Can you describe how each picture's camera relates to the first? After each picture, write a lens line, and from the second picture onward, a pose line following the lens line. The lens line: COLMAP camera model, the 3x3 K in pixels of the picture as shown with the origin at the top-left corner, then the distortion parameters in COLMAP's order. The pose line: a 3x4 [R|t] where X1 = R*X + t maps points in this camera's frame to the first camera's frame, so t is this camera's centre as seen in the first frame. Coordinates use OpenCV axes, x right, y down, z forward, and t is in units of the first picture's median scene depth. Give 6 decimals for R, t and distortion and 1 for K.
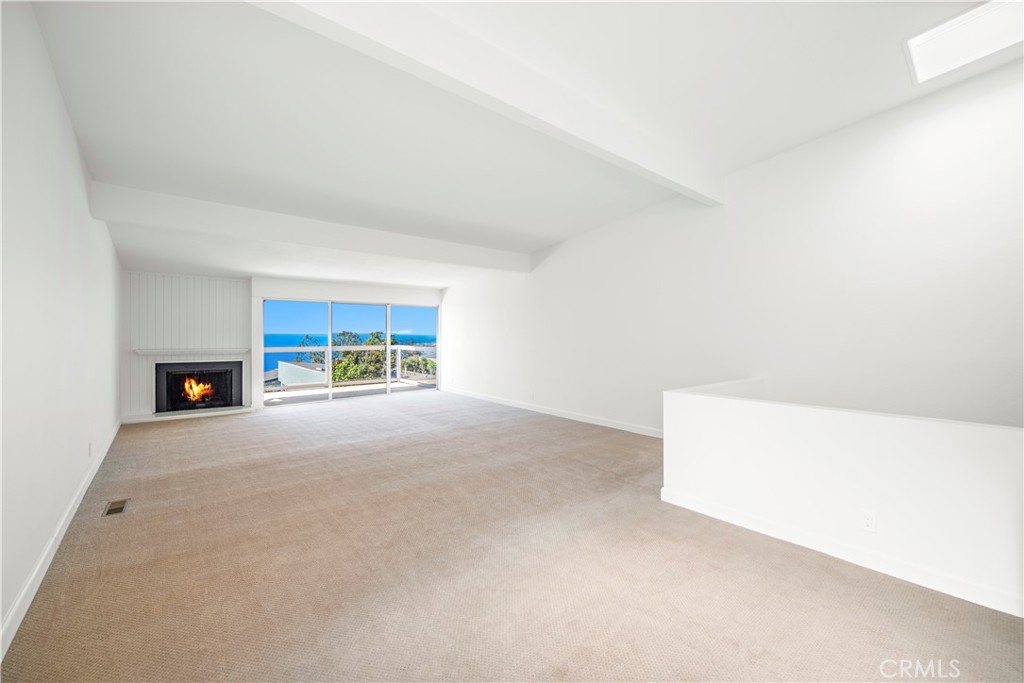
lens RADIAL K [[410.1, 0, 477.3], [0, 410.1, 342.1], [0, 0, 1]] dist [0.011315, -0.001638]
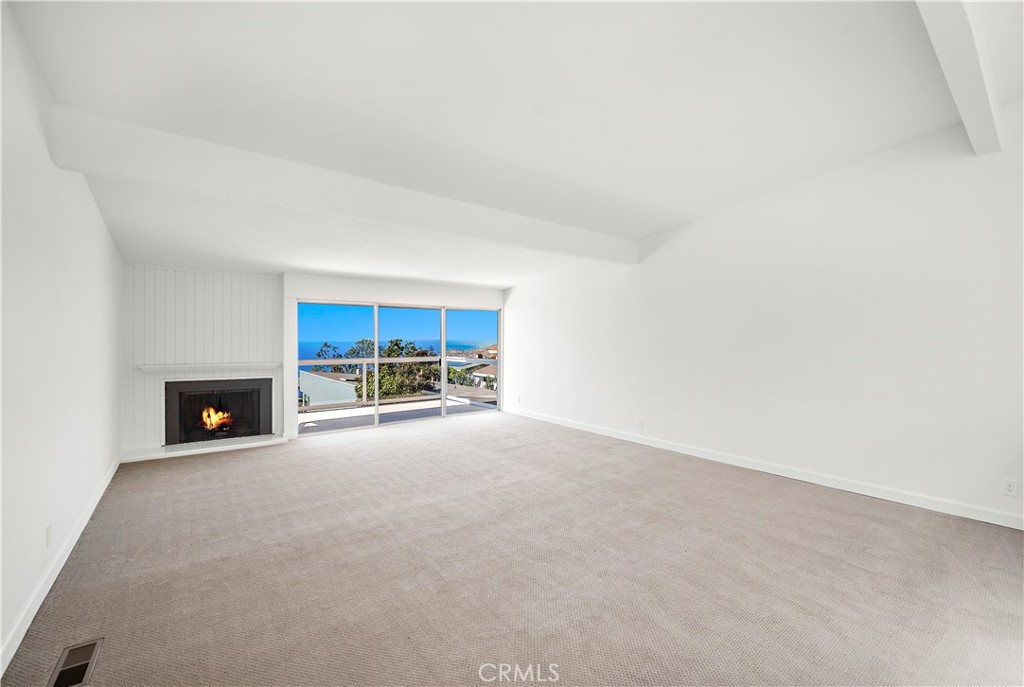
lens RADIAL K [[410.1, 0, 475.6], [0, 410.1, 346.4], [0, 0, 1]] dist [0.011315, -0.001638]
pose [[0.999339, -0.002190, -0.036283, -0.160247], [0.001975, 0.999980, -0.005964, -0.011534], [0.036295, 0.005888, 0.999324, 0.235384]]
